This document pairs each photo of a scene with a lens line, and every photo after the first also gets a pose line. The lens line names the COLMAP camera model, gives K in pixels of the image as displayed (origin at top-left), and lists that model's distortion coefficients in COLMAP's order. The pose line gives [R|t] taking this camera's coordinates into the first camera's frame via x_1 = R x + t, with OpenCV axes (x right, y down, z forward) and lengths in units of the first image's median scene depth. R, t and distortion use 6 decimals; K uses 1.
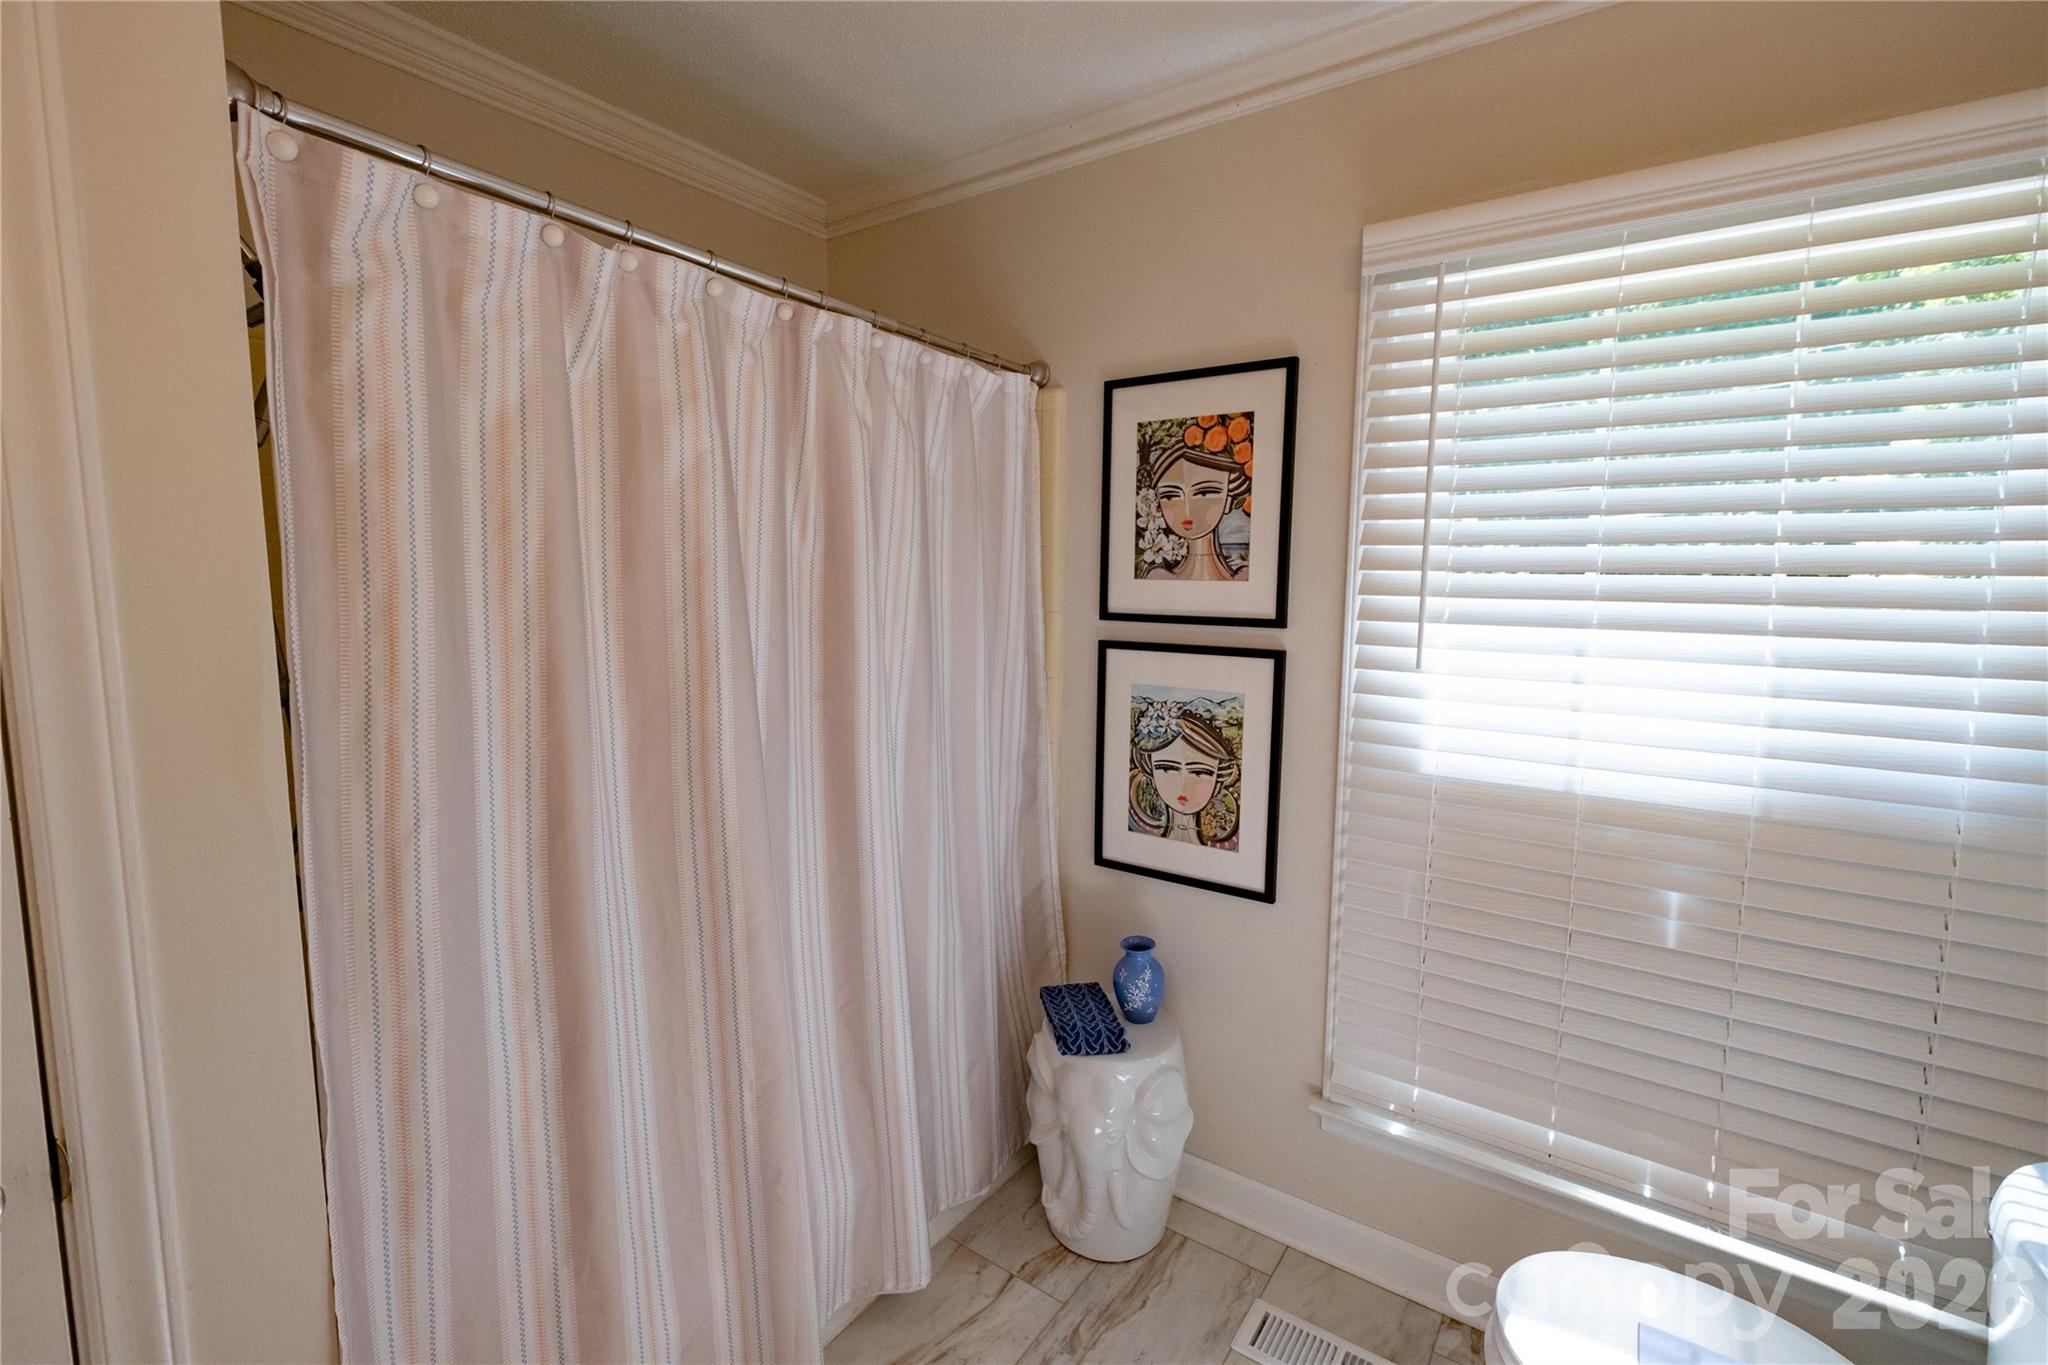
lens RADIAL K [[900.1, 0, 1024.0], [0, 900.1, 682.5], [0, 0, 1]] dist [0.002024, 0.000560]
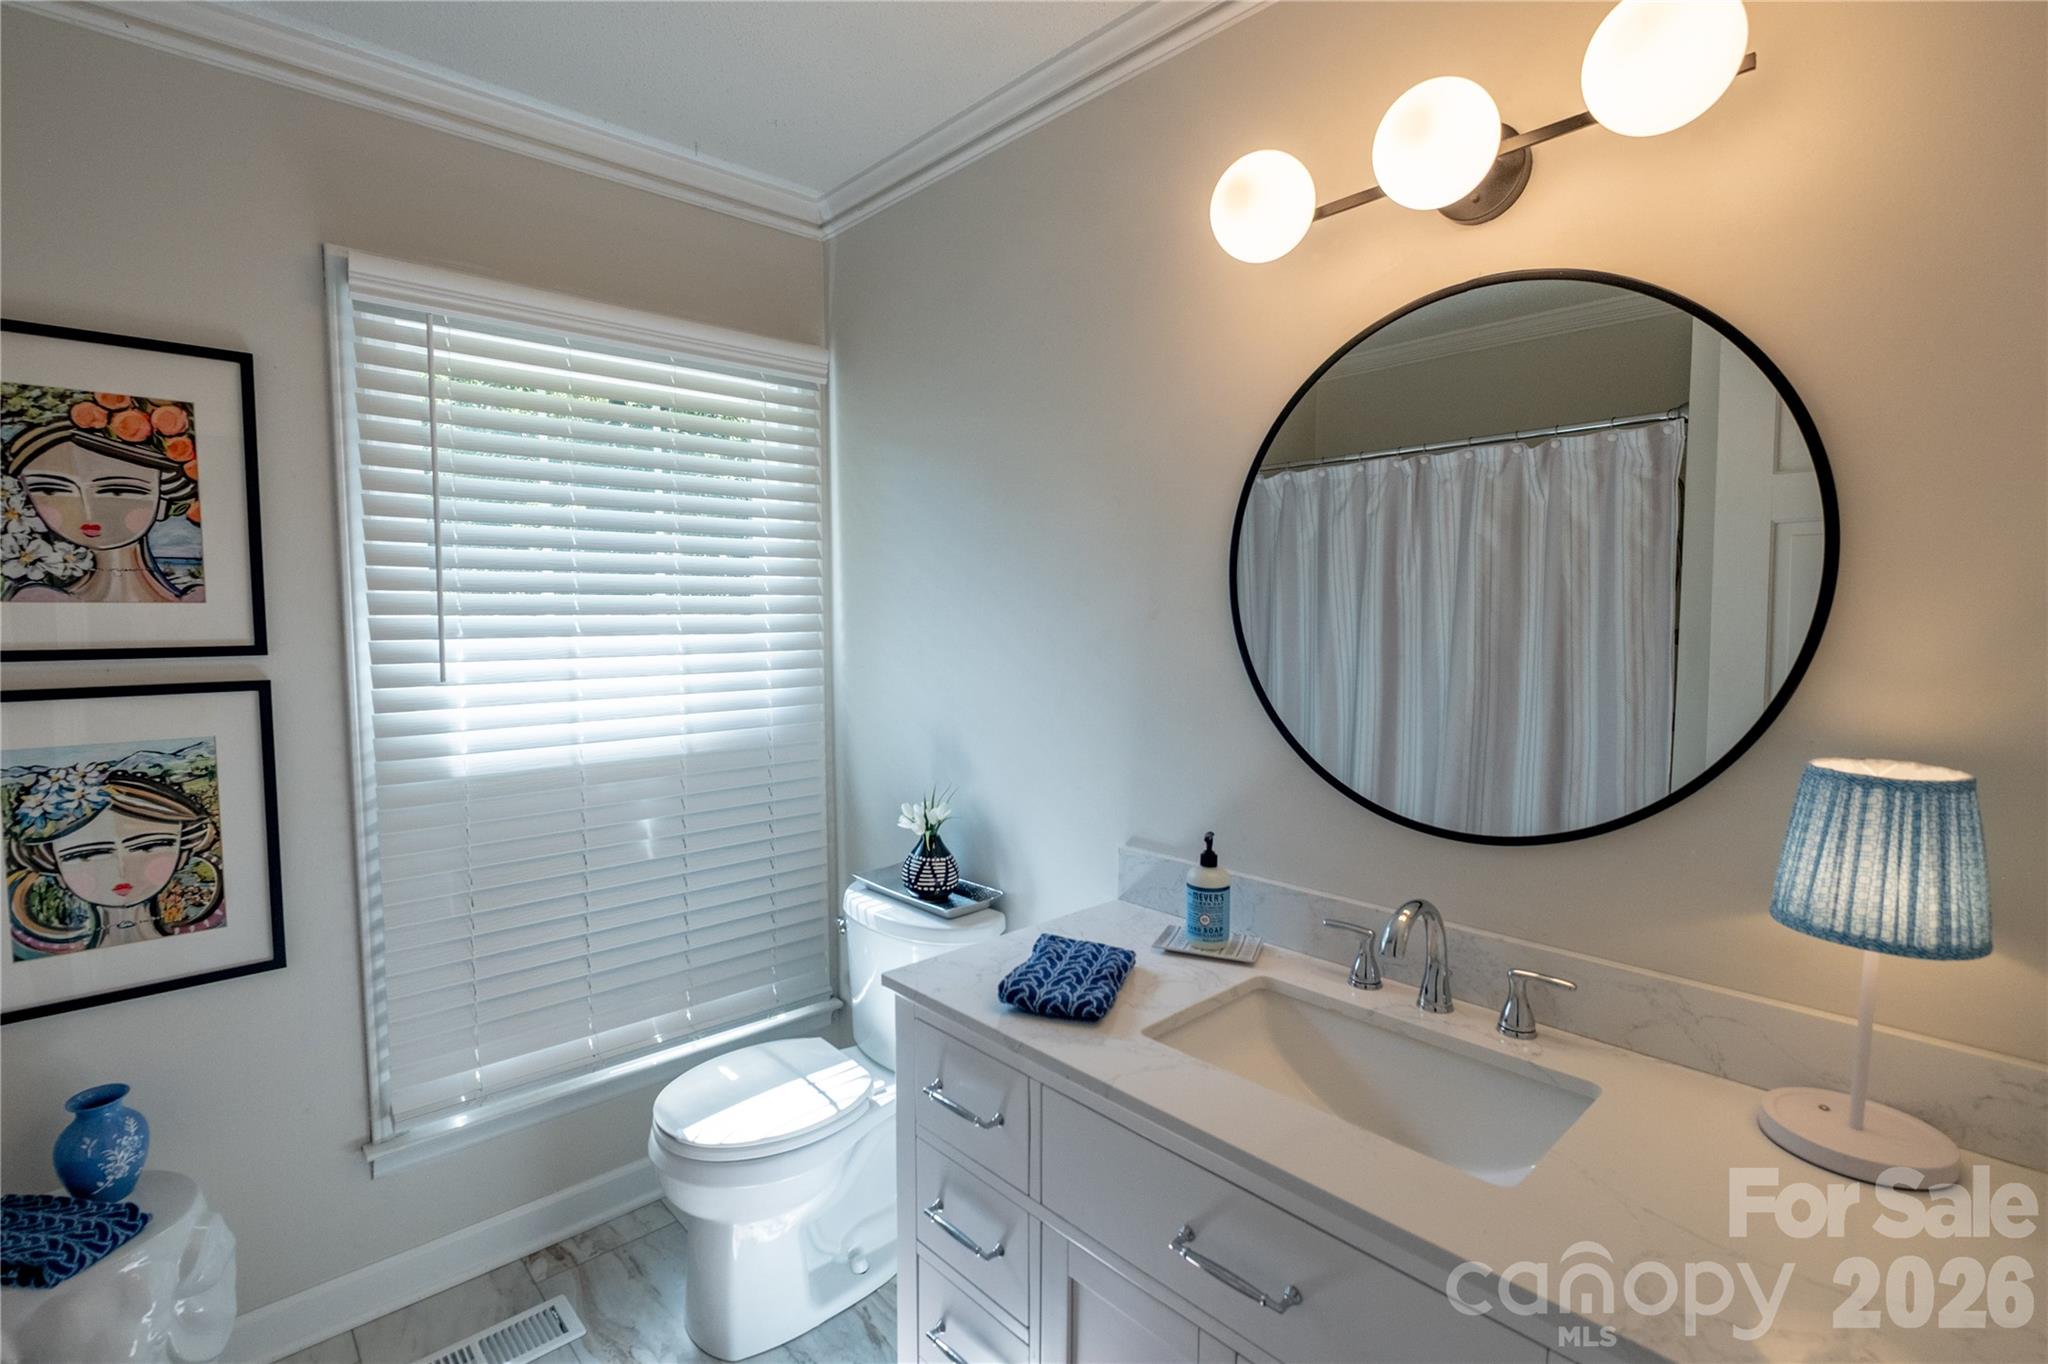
lens RADIAL K [[900.1, 0, 1024.0], [0, 900.1, 682.0], [0, 0, 1]] dist [0.002024, 0.000560]
pose [[0.224300, -0.094742, 0.969904, -0.401356], [0.118746, 0.990504, 0.069293, -0.006292], [-0.967259, 0.099630, 0.233420, 0.066942]]
